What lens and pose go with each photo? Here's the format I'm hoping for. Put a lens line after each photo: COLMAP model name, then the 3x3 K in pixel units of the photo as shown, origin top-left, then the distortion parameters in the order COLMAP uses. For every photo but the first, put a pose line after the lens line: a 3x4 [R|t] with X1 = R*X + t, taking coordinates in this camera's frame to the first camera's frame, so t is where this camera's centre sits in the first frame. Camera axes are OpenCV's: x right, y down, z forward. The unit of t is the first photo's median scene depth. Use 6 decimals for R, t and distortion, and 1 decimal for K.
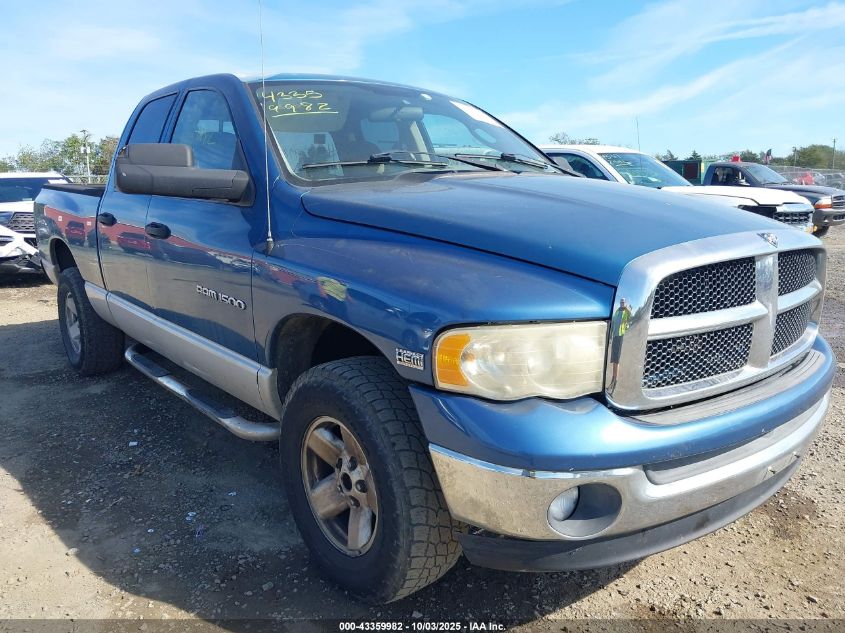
lens RADIAL K [[709.6, 0, 422.5], [0, 709.6, 316.5], [0, 0, 1]] dist [0.006414, 0.004781]
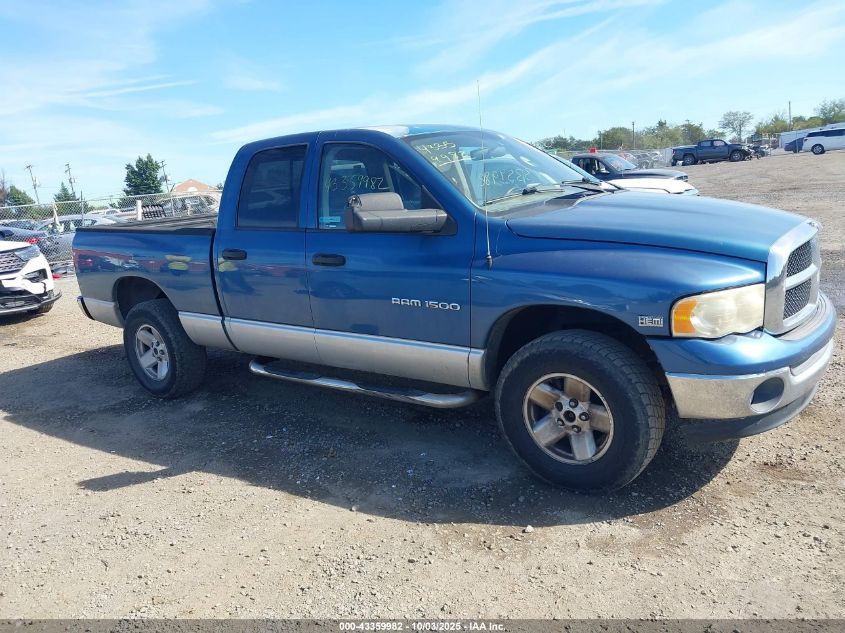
lens RADIAL K [[709.6, 0, 422.5], [0, 709.6, 316.5], [0, 0, 1]] dist [0.006414, 0.004781]
pose [[0.961969, -0.125112, 0.242821, -0.835692], [0.123552, 0.992101, 0.021704, -0.045700], [-0.243618, 0.009122, 0.969828, -0.394498]]
